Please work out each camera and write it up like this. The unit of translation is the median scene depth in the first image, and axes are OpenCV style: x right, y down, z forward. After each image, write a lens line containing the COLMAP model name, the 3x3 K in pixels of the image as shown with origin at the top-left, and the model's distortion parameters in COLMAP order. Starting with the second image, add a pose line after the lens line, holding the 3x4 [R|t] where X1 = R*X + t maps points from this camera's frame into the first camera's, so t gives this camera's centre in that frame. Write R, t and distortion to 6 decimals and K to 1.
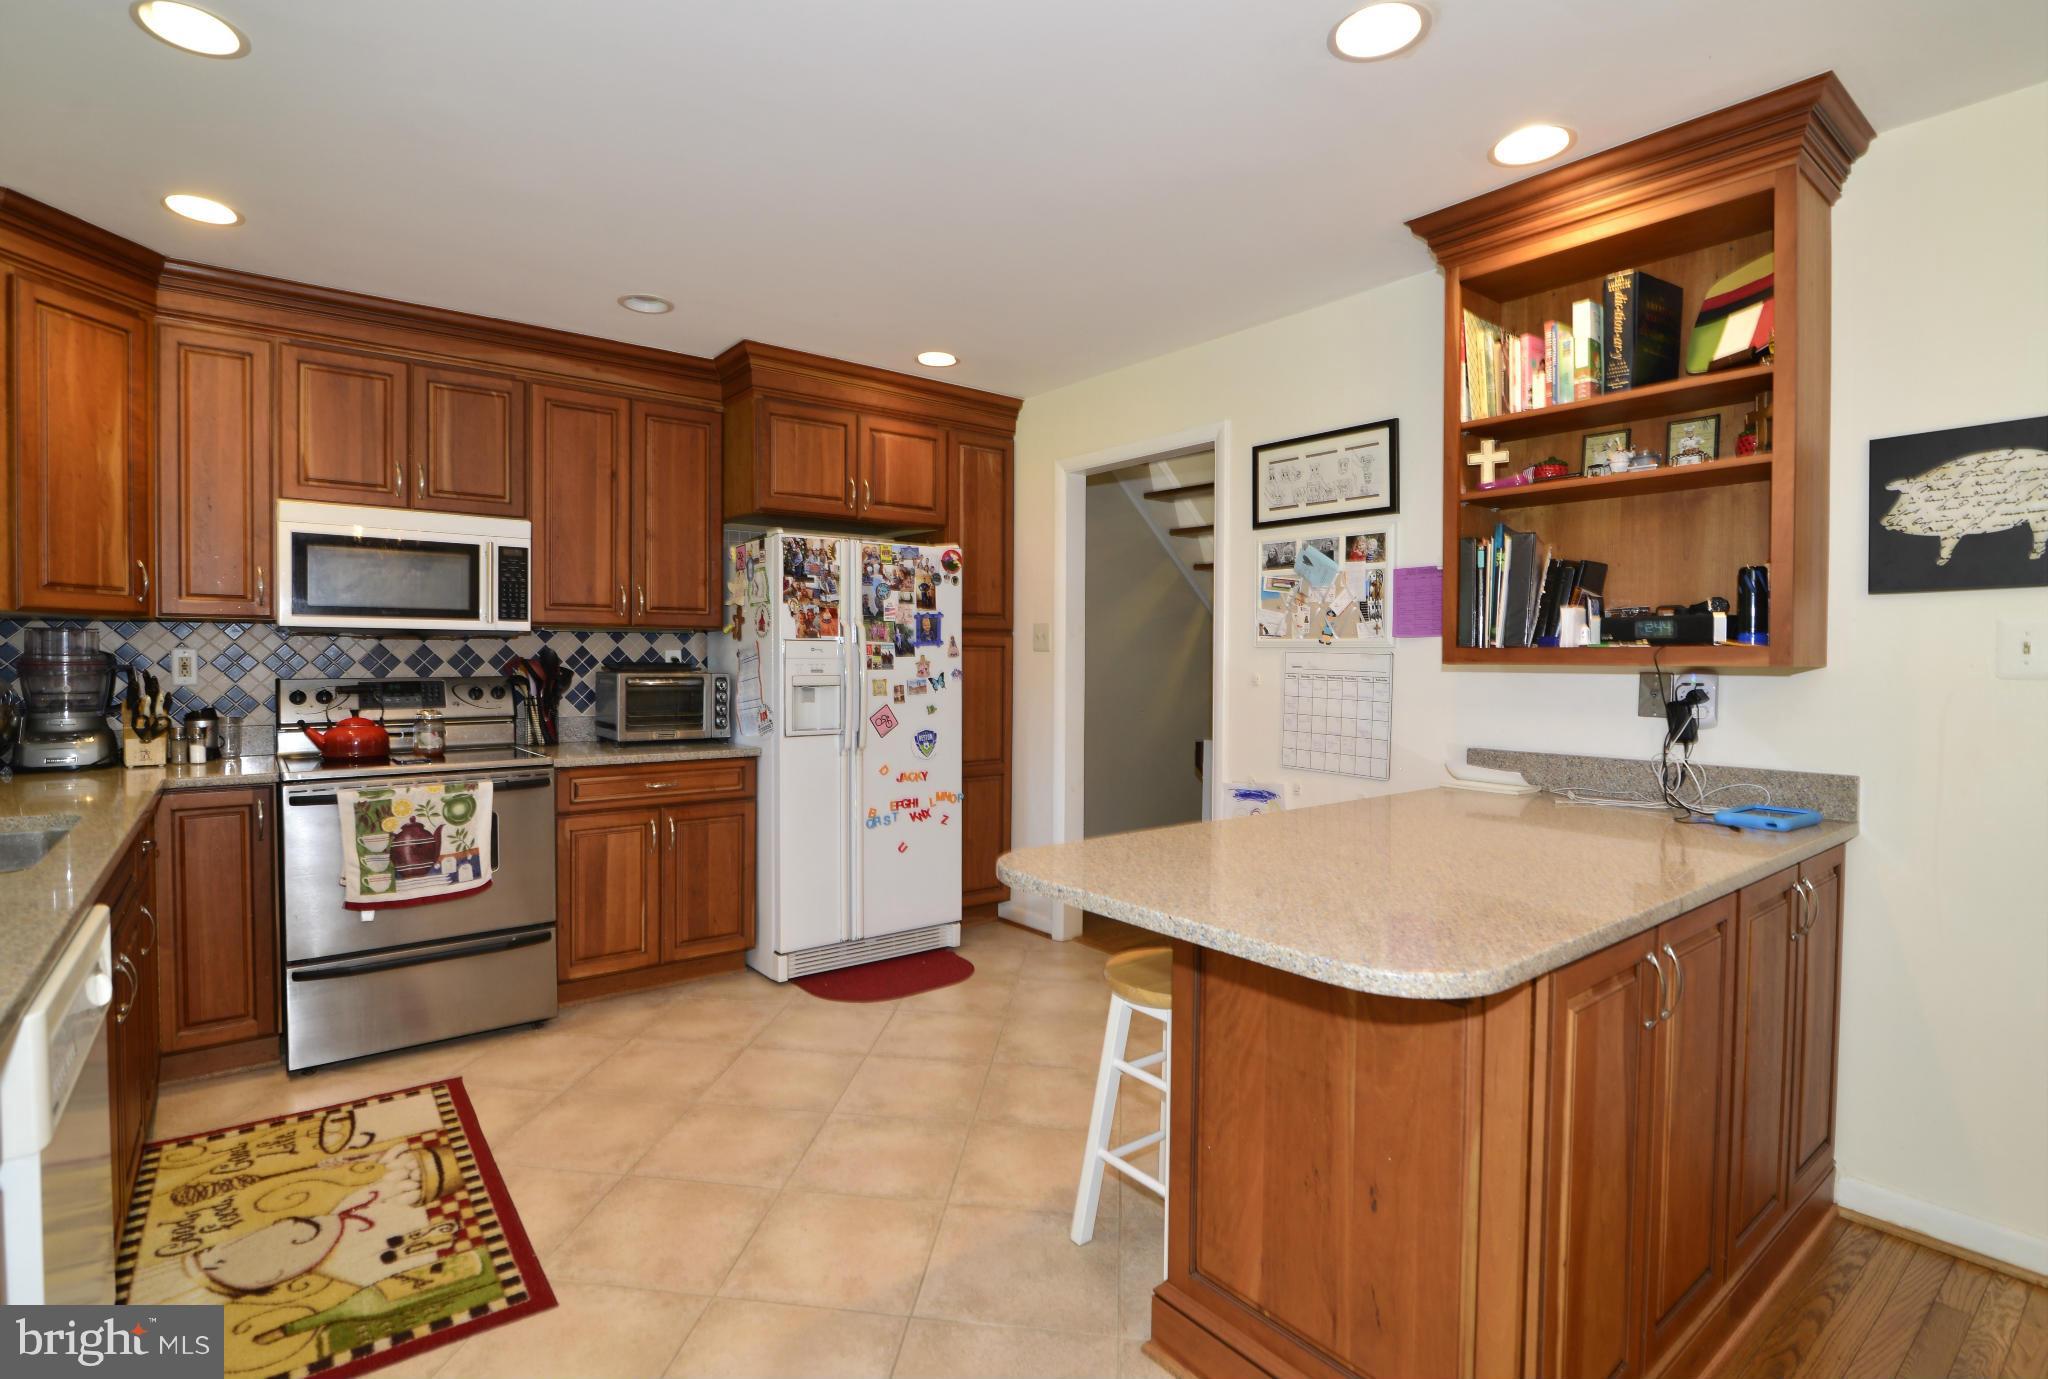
lens RADIAL K [[989.1, 0, 971.8], [0, 989.1, 676.4], [0, 0, 1]] dist [-0.010071, -0.000841]
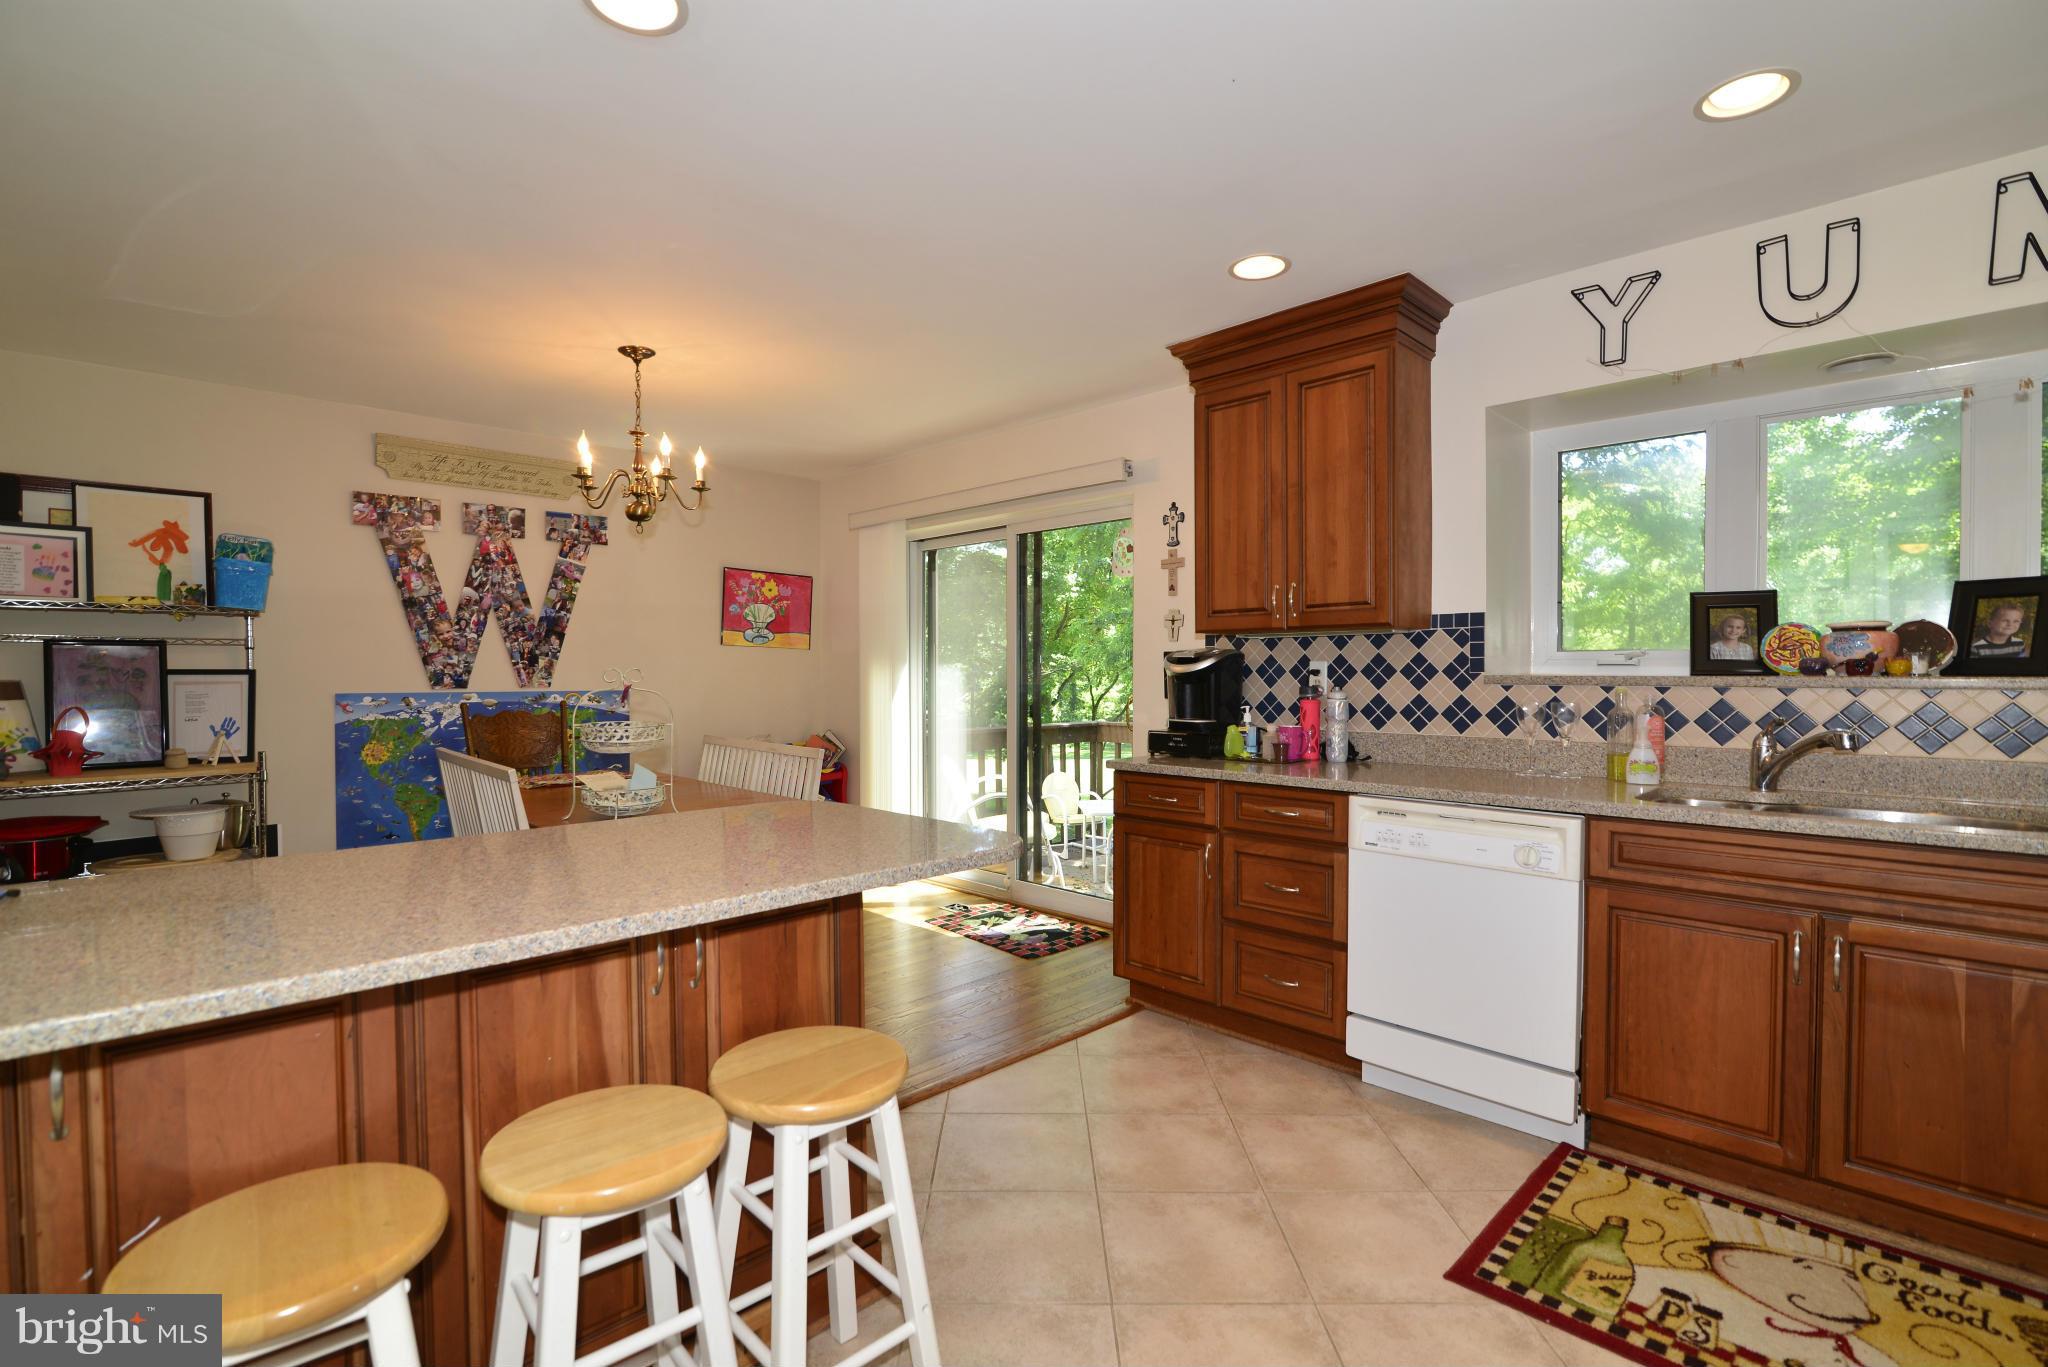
lens RADIAL K [[932.5, 0, 1008.8], [0, 932.5, 689.3], [0, 0, 1]] dist [-0.024103, 0.002098]
pose [[-0.991461, 0.001157, -0.130401, 0.097534], [-0.004065, 0.999200, 0.039773, -0.013360], [0.130343, 0.039963, -0.990663, 1.109637]]
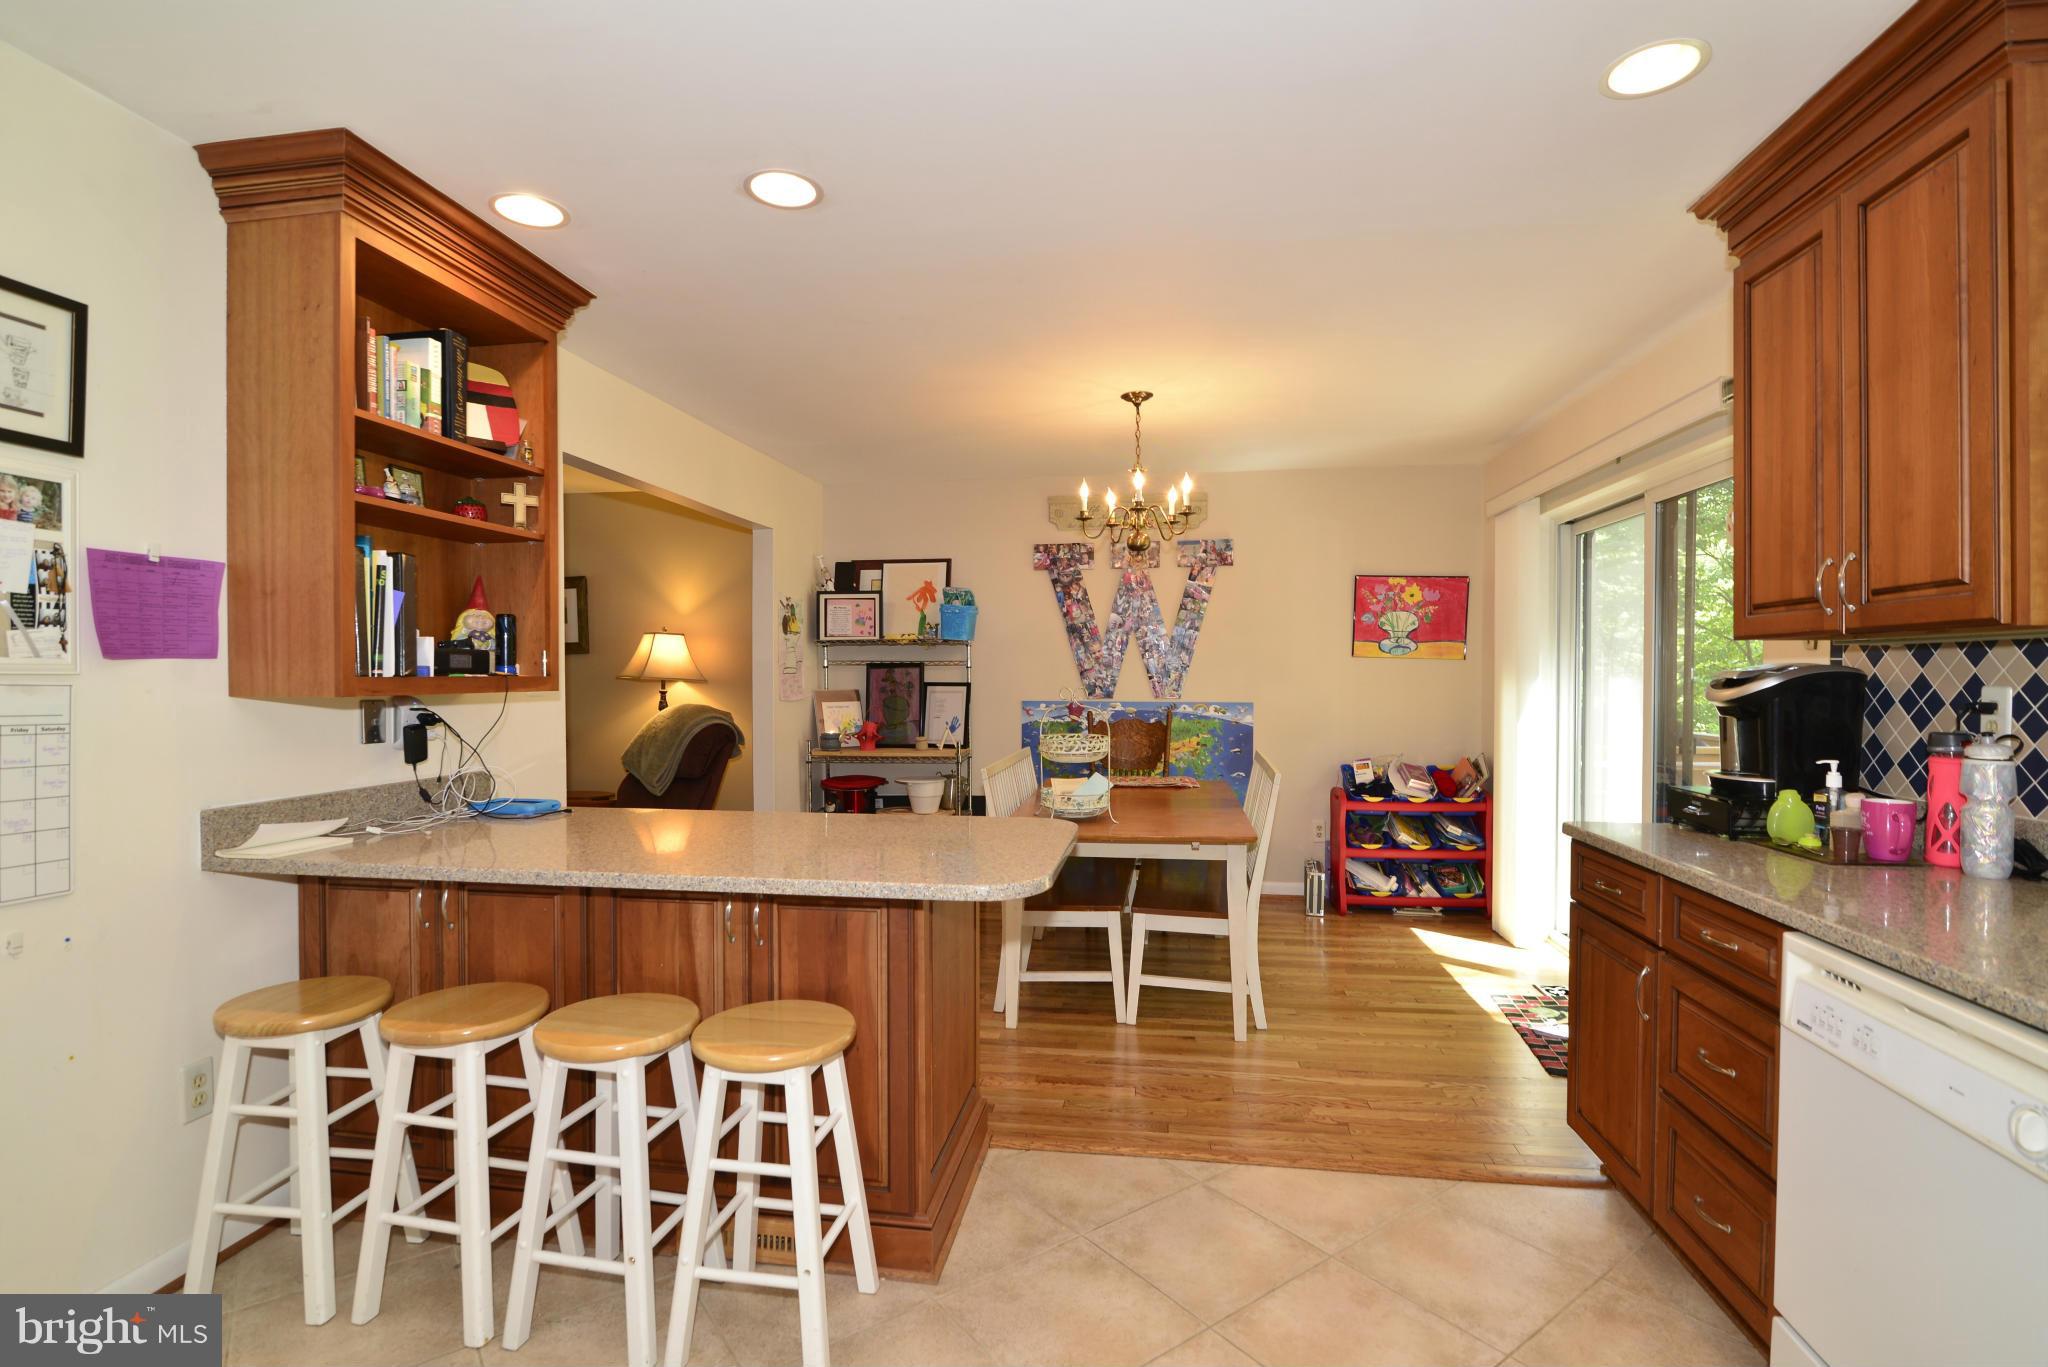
lens RADIAL K [[932.5, 0, 1007.4], [0, 932.5, 693.5], [0, 0, 1]] dist [-0.024103, 0.002098]
pose [[-0.694589, -0.017102, 0.719204, -0.360229], [0.013702, 0.999222, 0.036994, -0.029400], [-0.719277, 0.035550, -0.693814, 0.929101]]
